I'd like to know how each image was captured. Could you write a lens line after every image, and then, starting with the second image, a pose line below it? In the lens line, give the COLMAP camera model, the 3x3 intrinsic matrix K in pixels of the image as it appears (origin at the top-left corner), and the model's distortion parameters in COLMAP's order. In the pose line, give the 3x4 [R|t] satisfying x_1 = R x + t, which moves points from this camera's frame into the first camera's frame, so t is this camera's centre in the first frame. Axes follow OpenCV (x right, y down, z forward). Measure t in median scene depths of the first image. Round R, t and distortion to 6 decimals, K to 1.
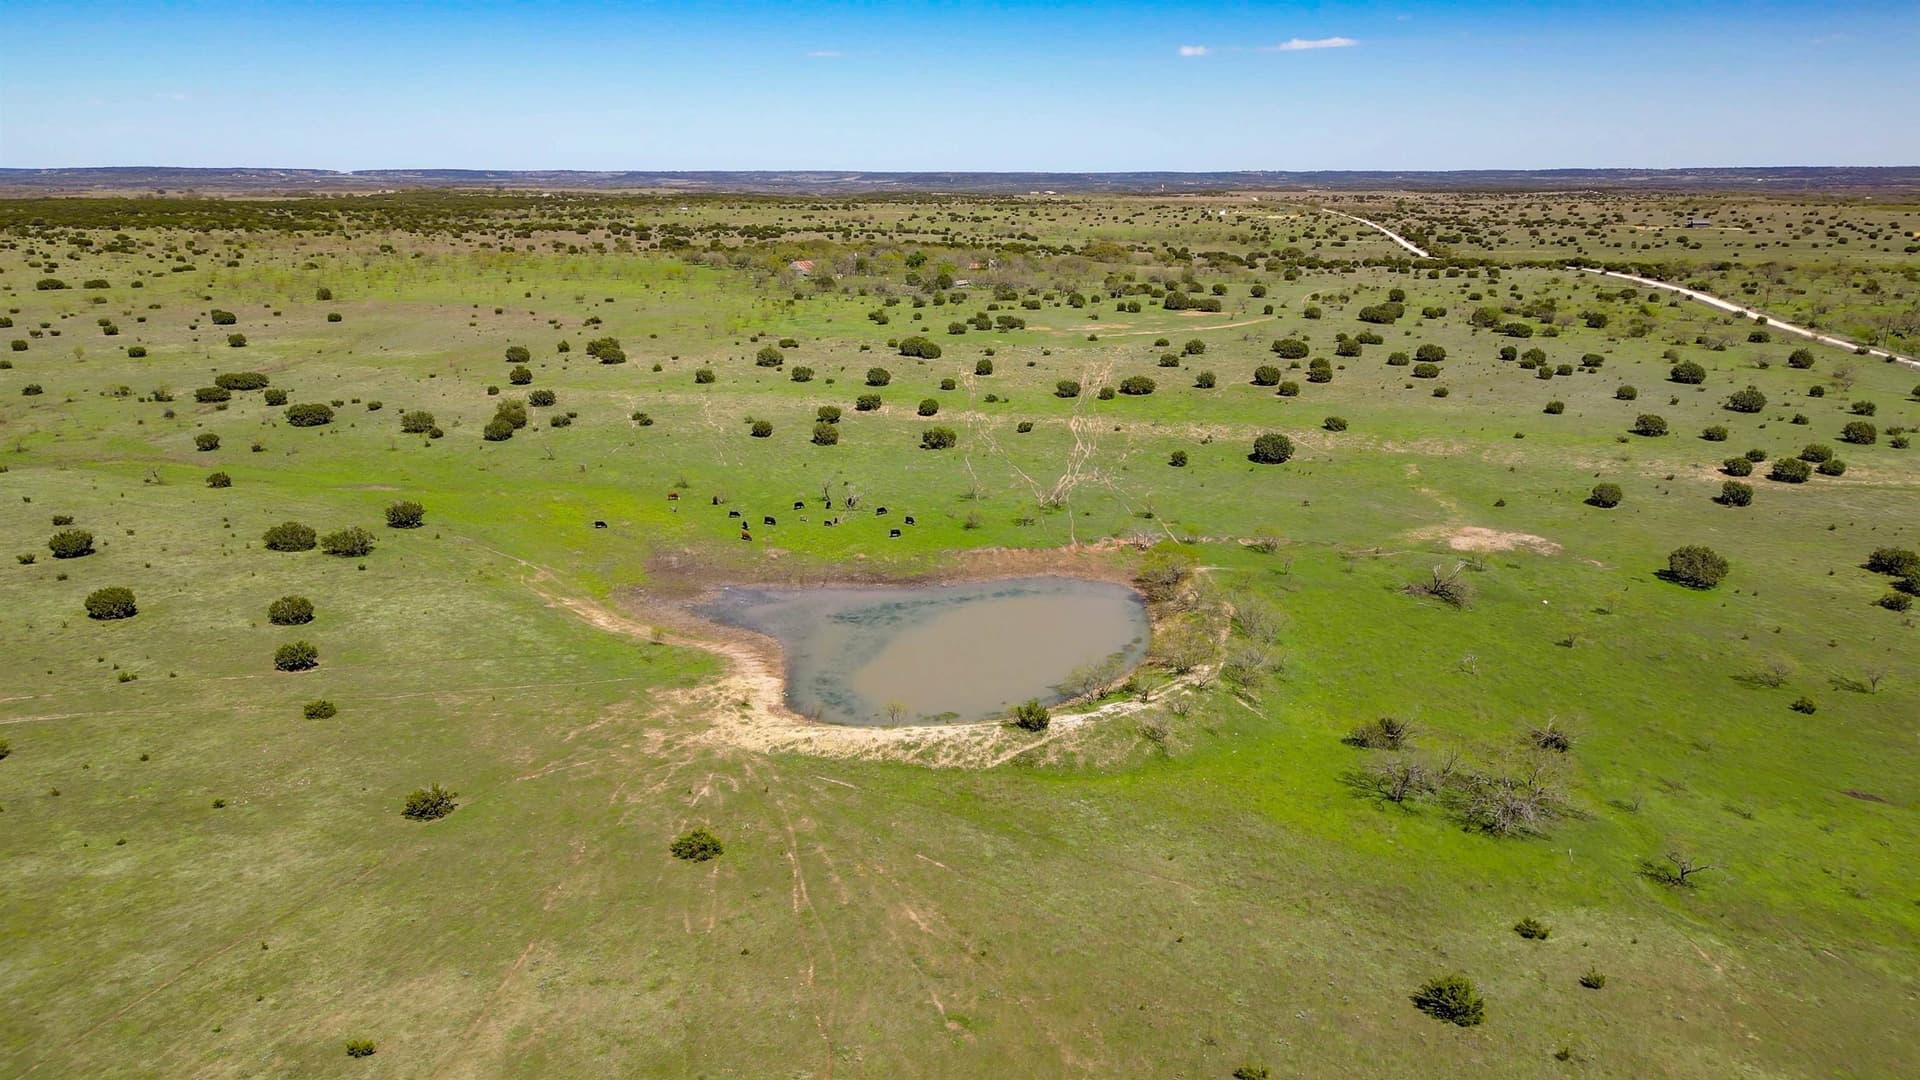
lens RADIAL K [[1451.3, 0, 960.0], [0, 1451.3, 540.0], [0, 0, 1]] dist [0.106277, -0.143155]
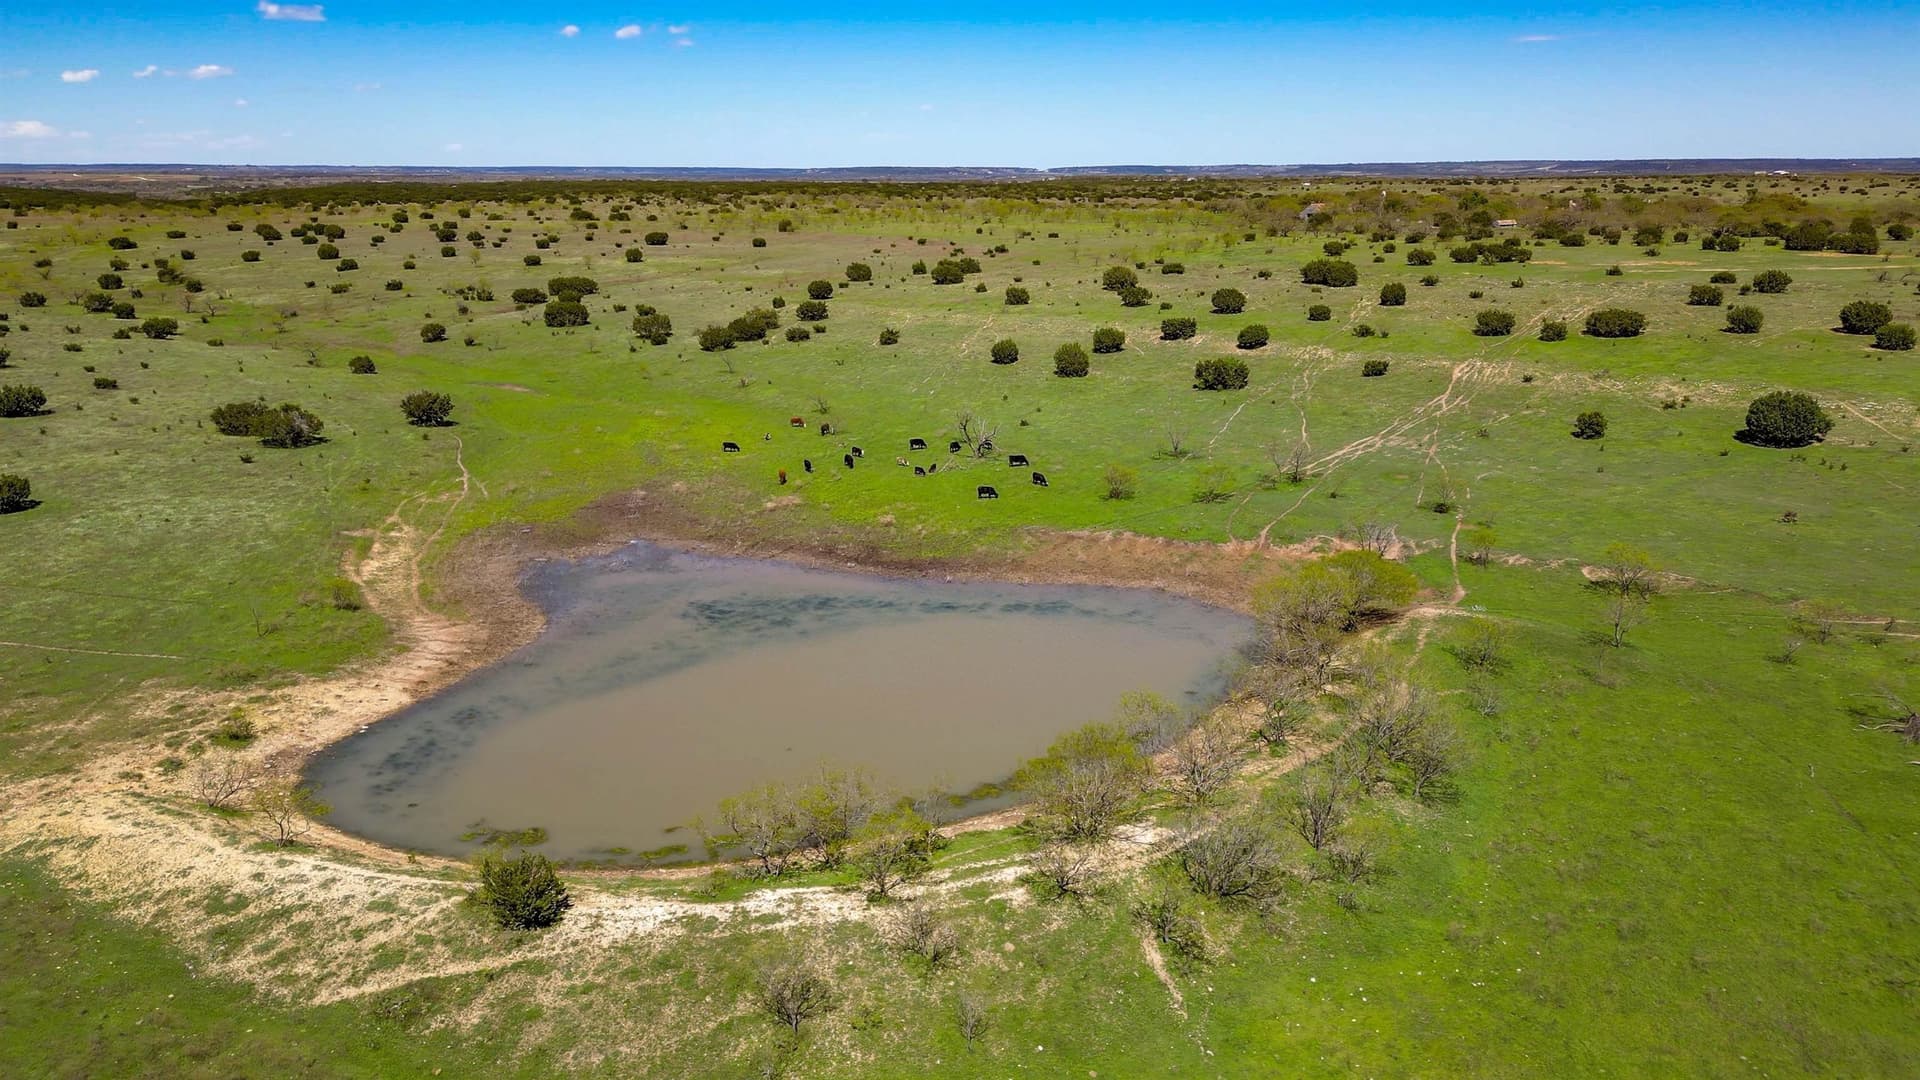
lens RADIAL K [[1451.3, 0, 960.0], [0, 1451.3, 540.0], [0, 0, 1]] dist [0.106277, -0.143155]
pose [[0.897996, 0.109619, -0.426130, 0.293720], [-0.110407, 0.993622, 0.022938, 0.003345], [0.425927, 0.026450, 0.904371, 0.629338]]
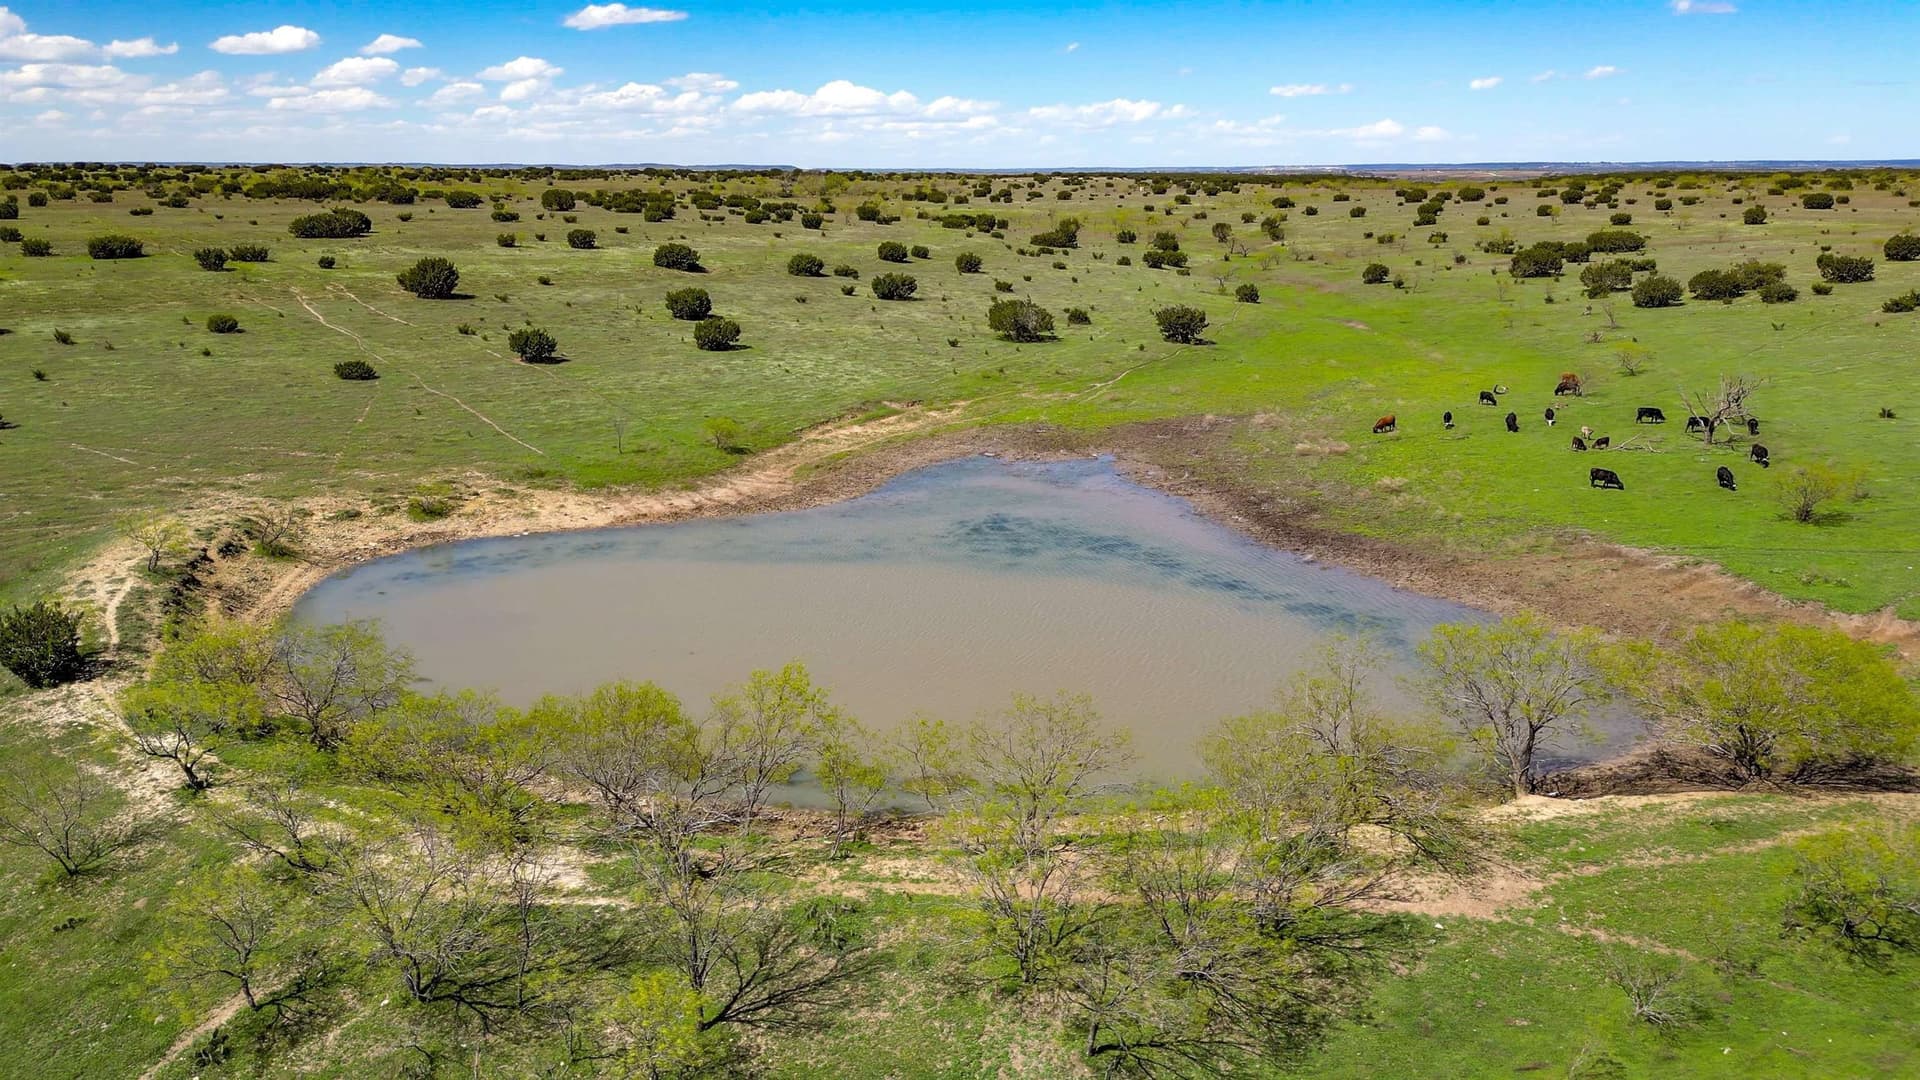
lens RADIAL K [[1451.3, 0, 960.0], [0, 1451.3, 540.0], [0, 0, 1]] dist [0.106277, -0.143155]
pose [[0.220334, 0.232946, -0.947201, 0.409511], [-0.243191, 0.953519, 0.177930, -0.022814], [0.944622, 0.191147, 0.266743, 1.022422]]
